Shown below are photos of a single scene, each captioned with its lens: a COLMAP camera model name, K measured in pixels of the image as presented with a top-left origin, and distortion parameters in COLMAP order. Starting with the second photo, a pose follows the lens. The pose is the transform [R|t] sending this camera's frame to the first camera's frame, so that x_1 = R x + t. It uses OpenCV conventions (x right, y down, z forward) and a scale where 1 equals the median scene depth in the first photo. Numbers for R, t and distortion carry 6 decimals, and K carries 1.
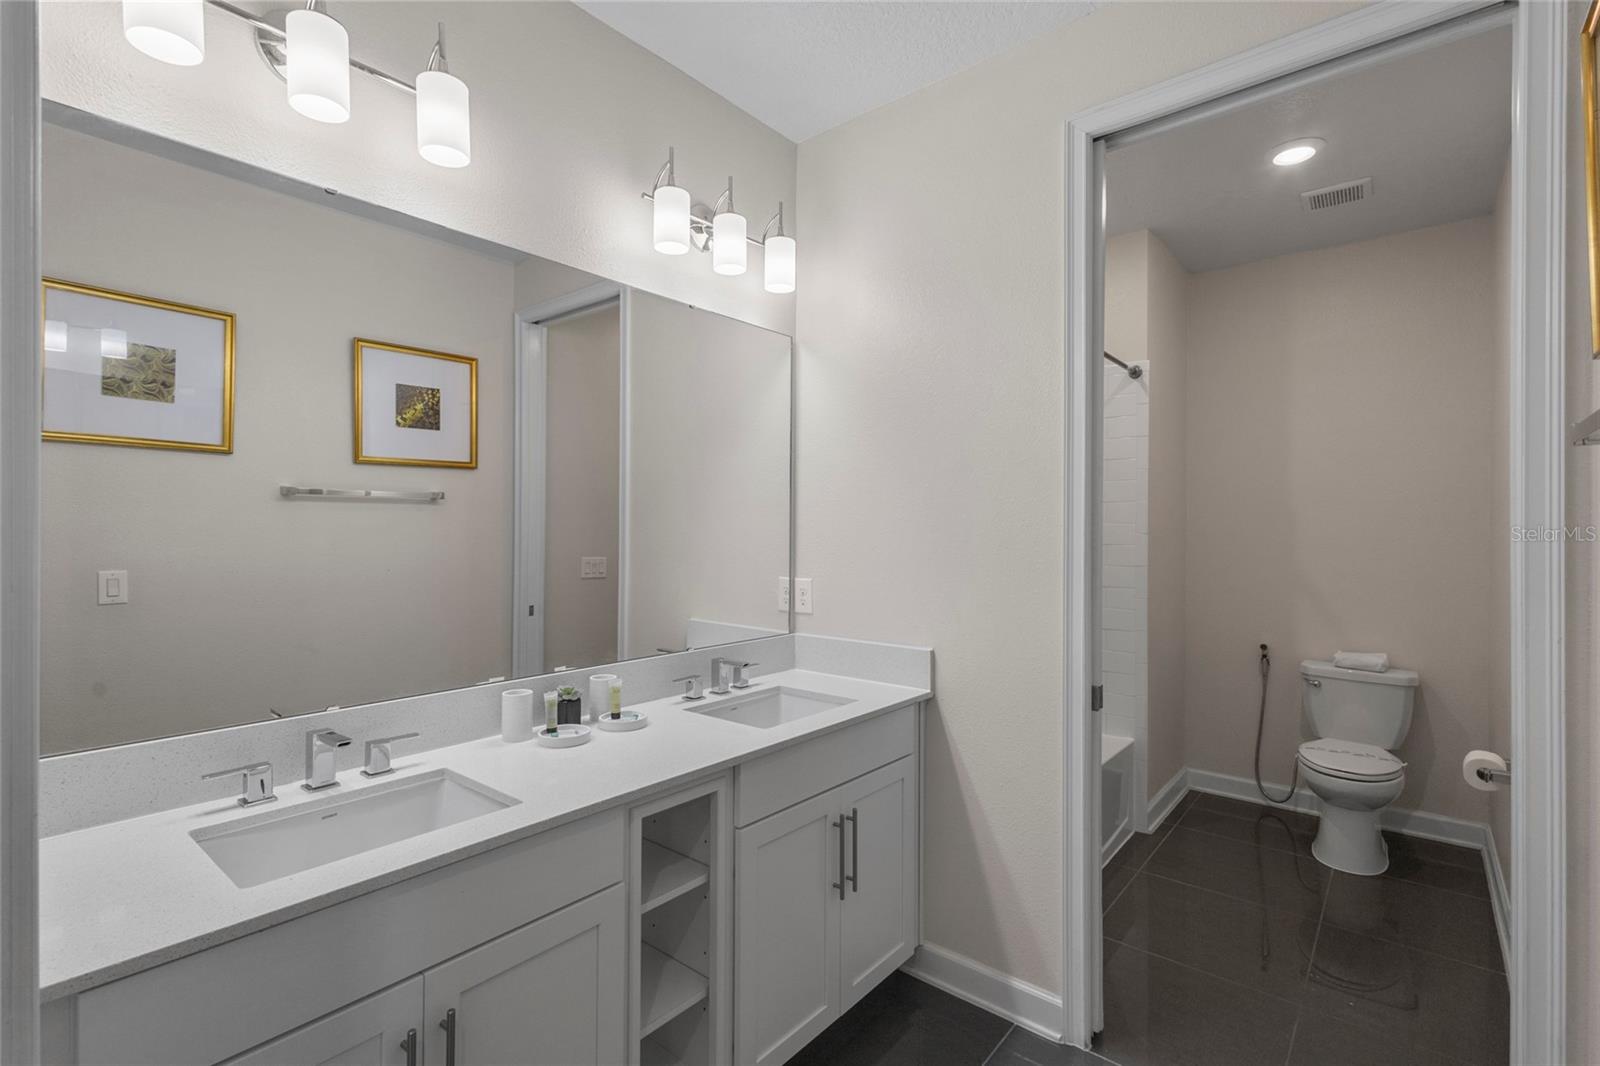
lens RADIAL K [[731.0, 0, 760.4], [0, 731.0, 534.5], [0, 0, 1]] dist [0.000364, -0.002455]
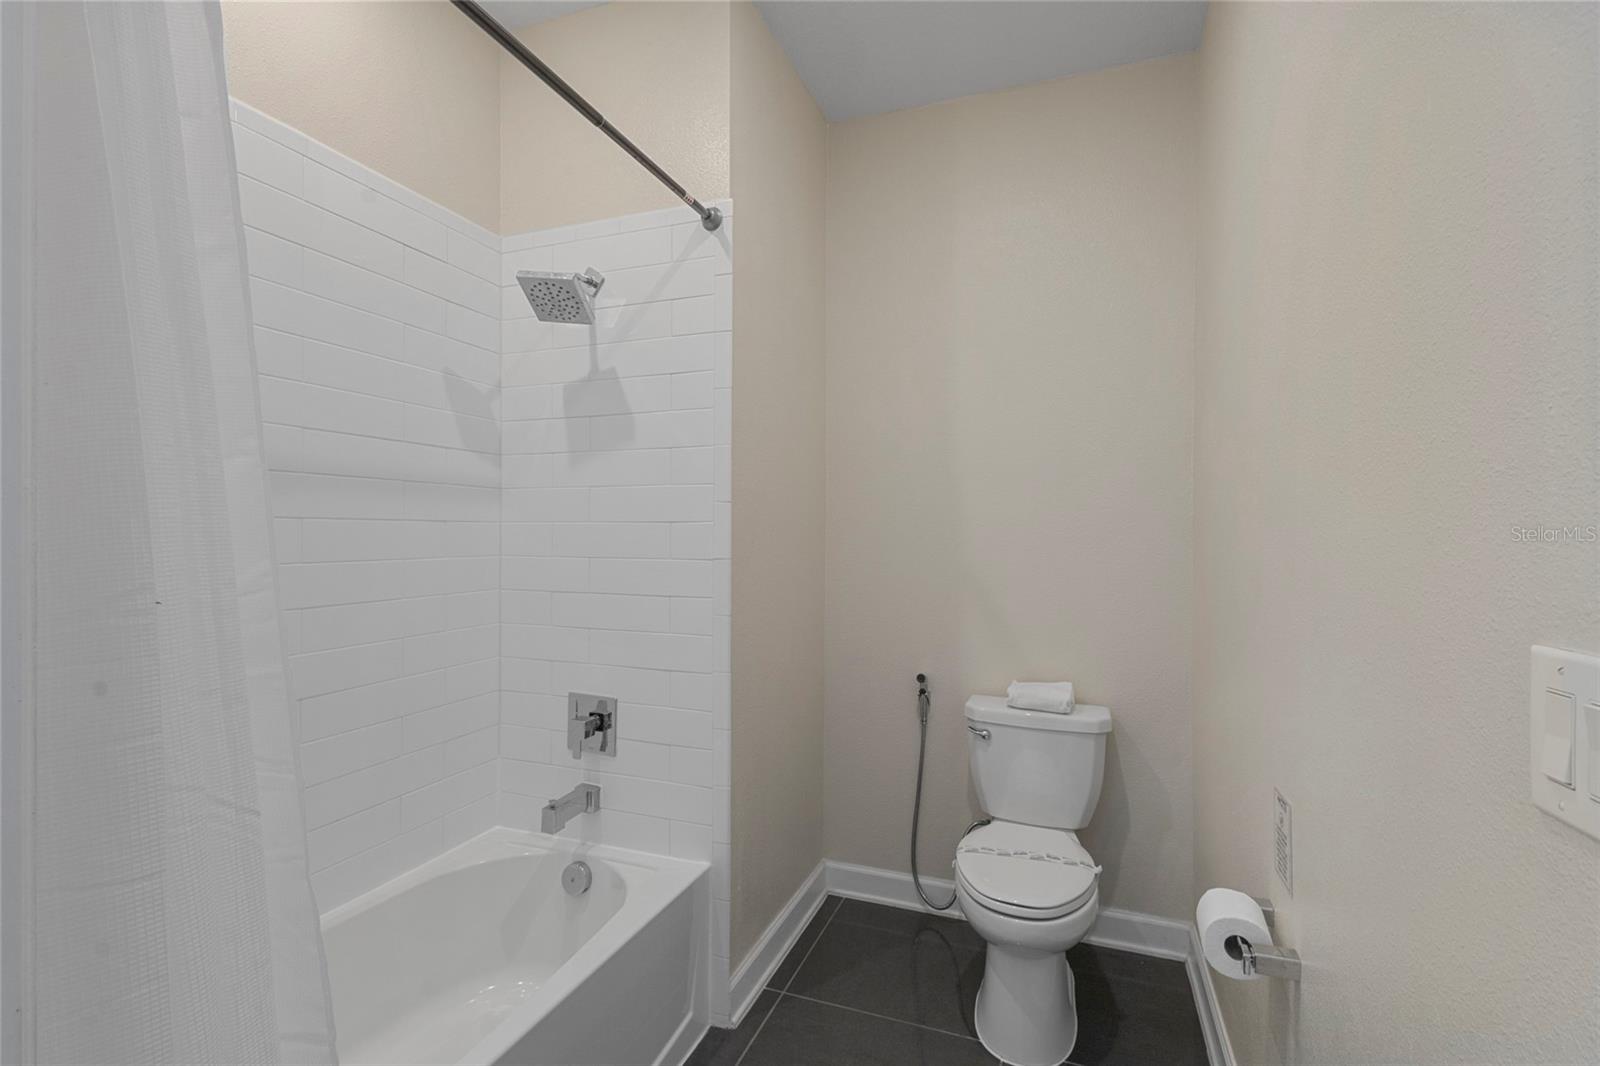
lens RADIAL K [[731.0, 0, 760.8], [0, 731.0, 541.3], [0, 0, 1]] dist [0.000364, -0.002455]
pose [[0.949180, -0.003362, 0.314715, 0.241538], [0.002146, 0.999989, 0.004209, 0.017743], [-0.314726, -0.003320, 0.949177, 0.292027]]
